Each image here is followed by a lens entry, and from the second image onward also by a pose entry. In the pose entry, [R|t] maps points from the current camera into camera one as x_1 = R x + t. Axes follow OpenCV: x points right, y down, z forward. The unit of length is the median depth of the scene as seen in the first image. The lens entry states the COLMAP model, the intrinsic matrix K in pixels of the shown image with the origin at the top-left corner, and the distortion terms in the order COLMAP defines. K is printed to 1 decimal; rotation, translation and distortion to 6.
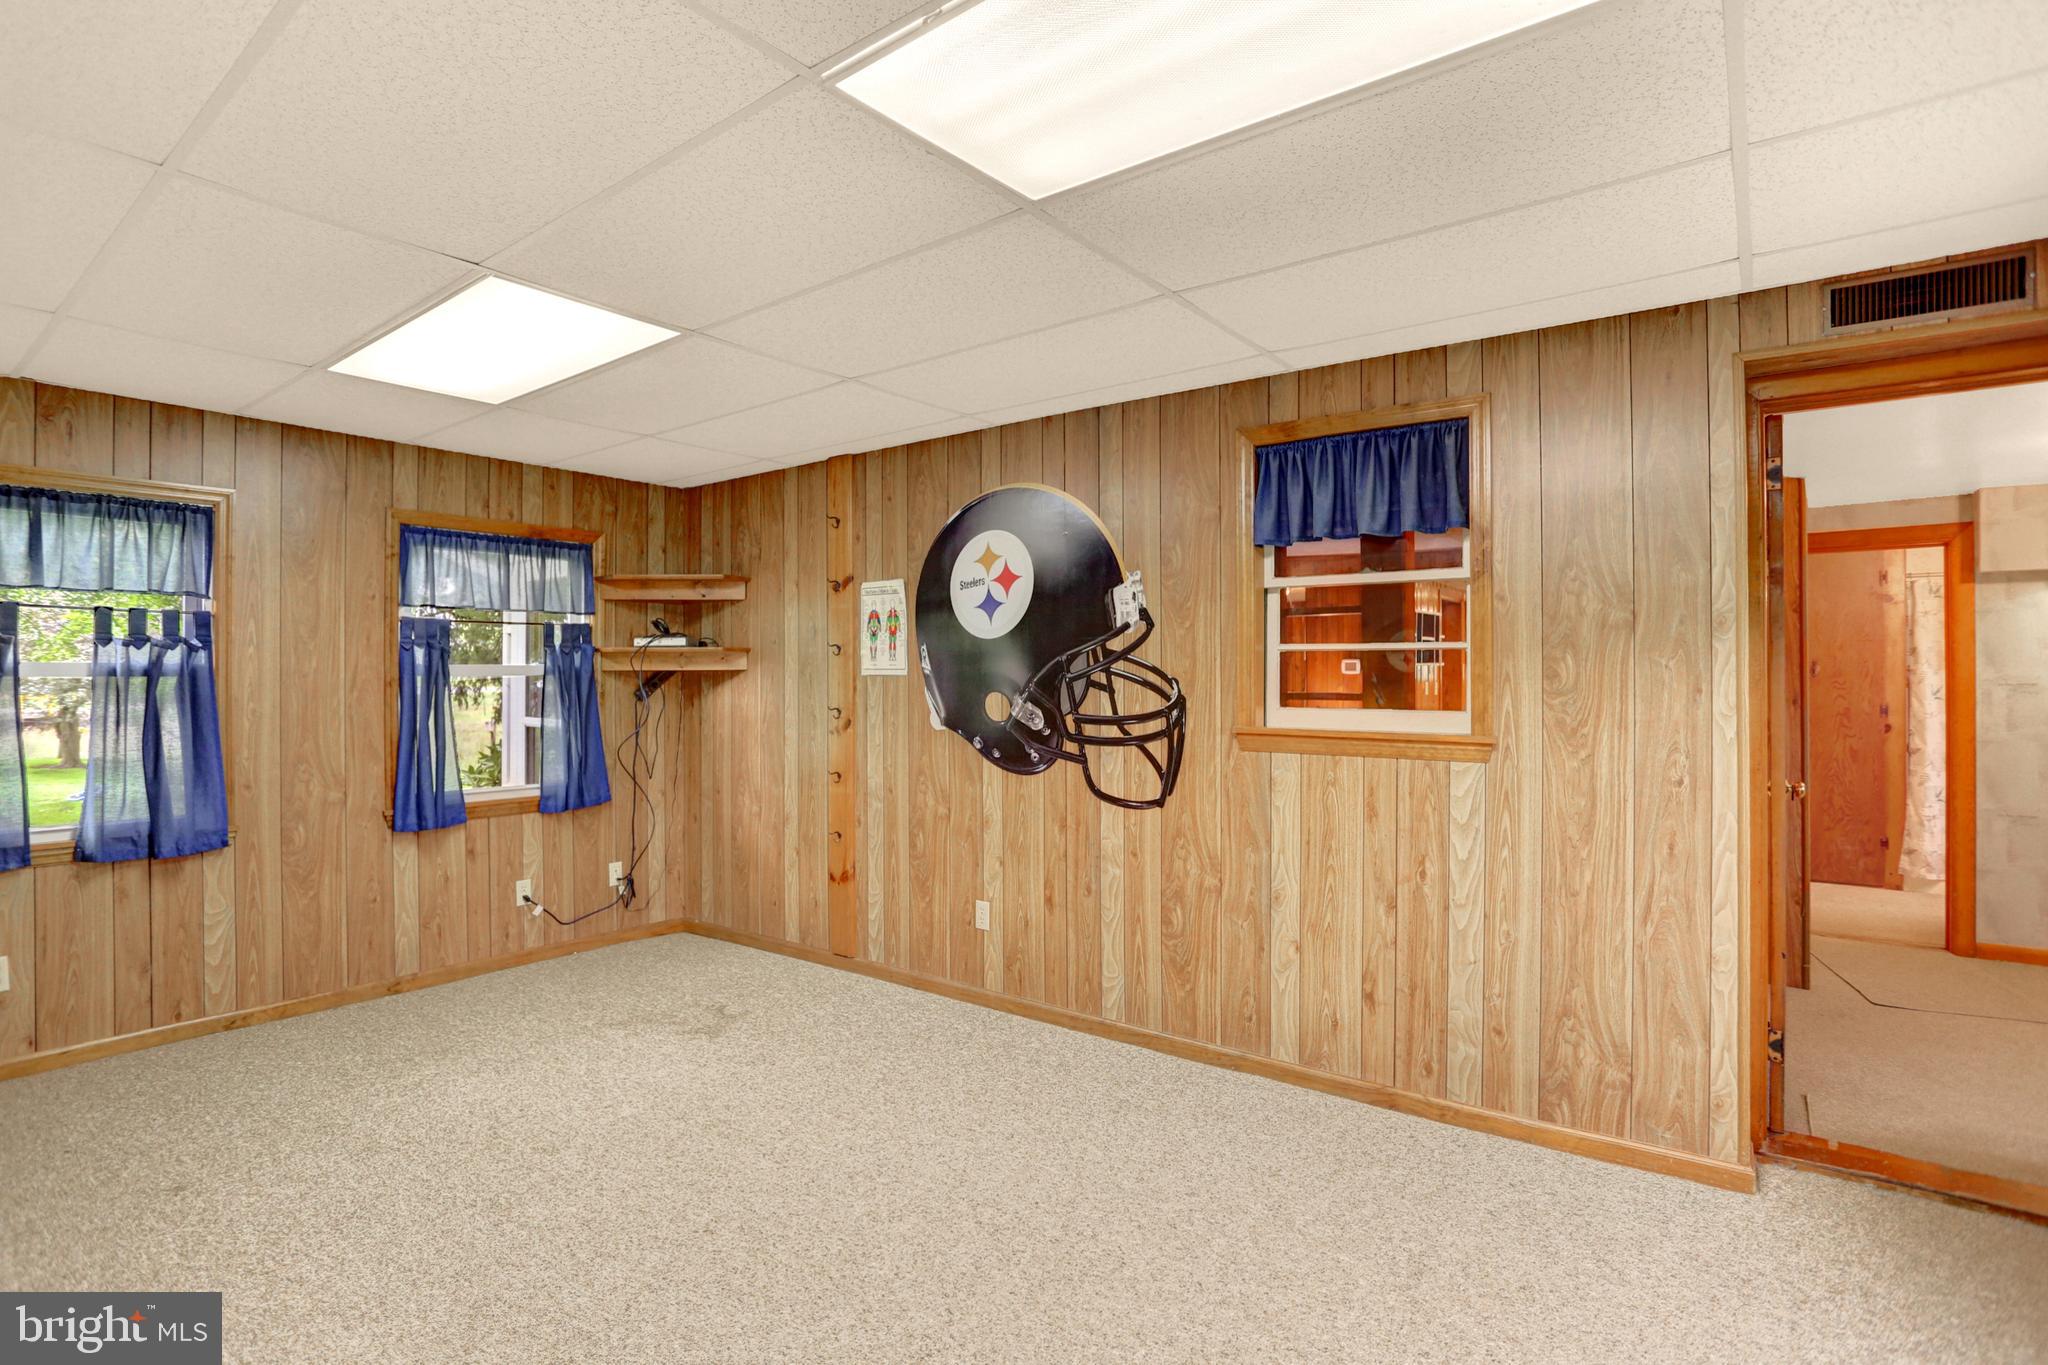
lens RADIAL K [[1002.8, 0, 994.8], [0, 1002.8, 674.1], [0, 0, 1]] dist [-0.064766, 0.030208]
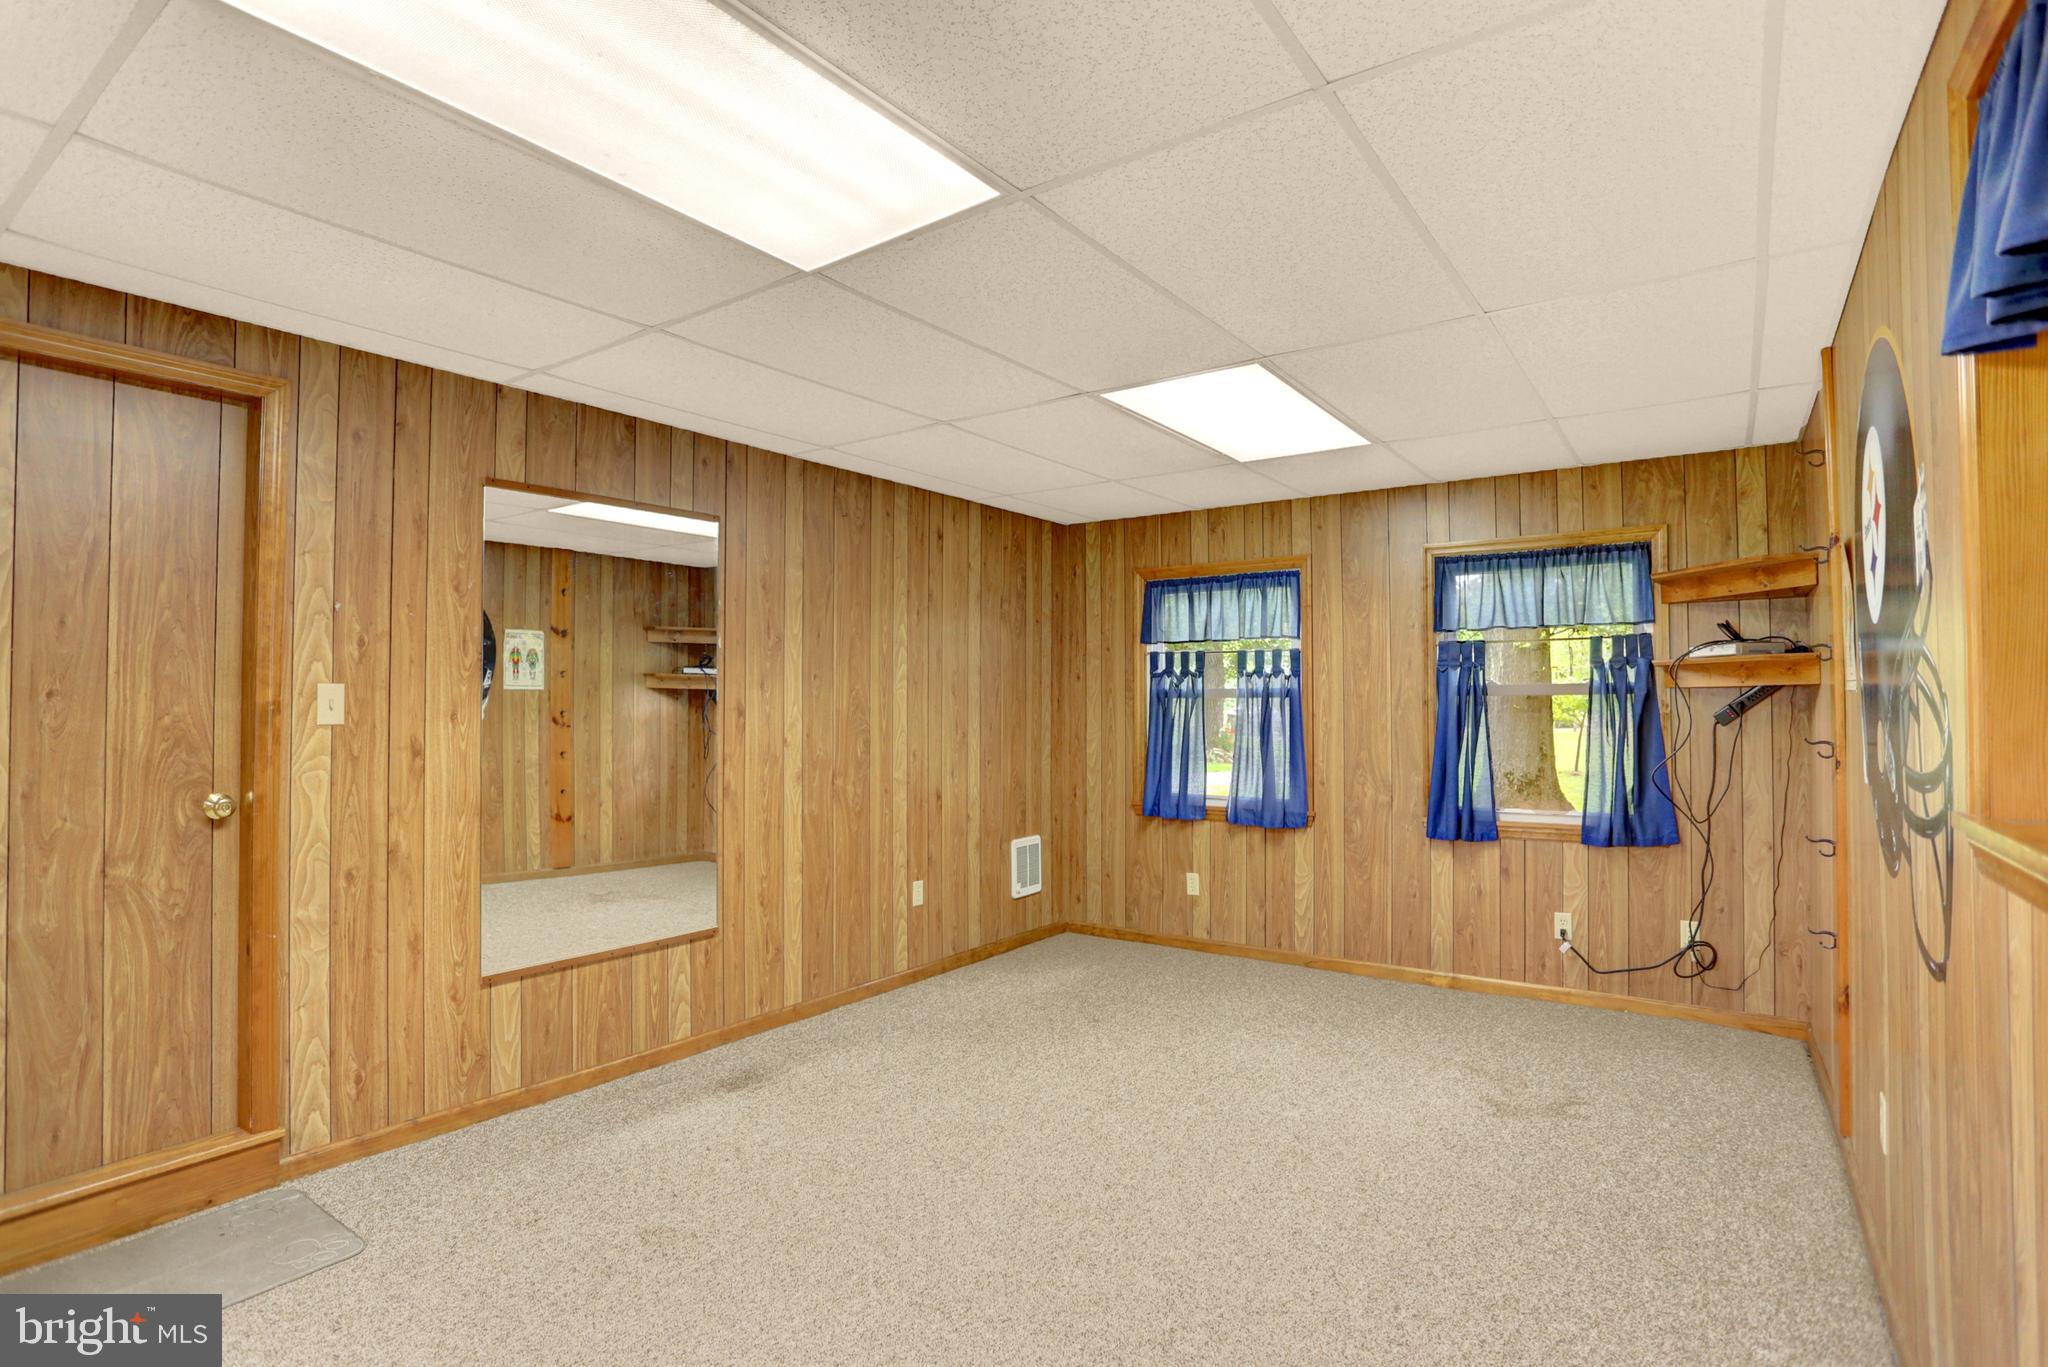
lens RADIAL K [[1002.8, 0, 994.8], [0, 1002.8, 675.1], [0, 0, 1]] dist [-0.064766, 0.030208]
pose [[0.047900, -0.027640, -0.998470, 0.496878], [0.005908, 0.999607, -0.027388, 0.006405], [0.998835, -0.004587, 0.048044, 0.478386]]
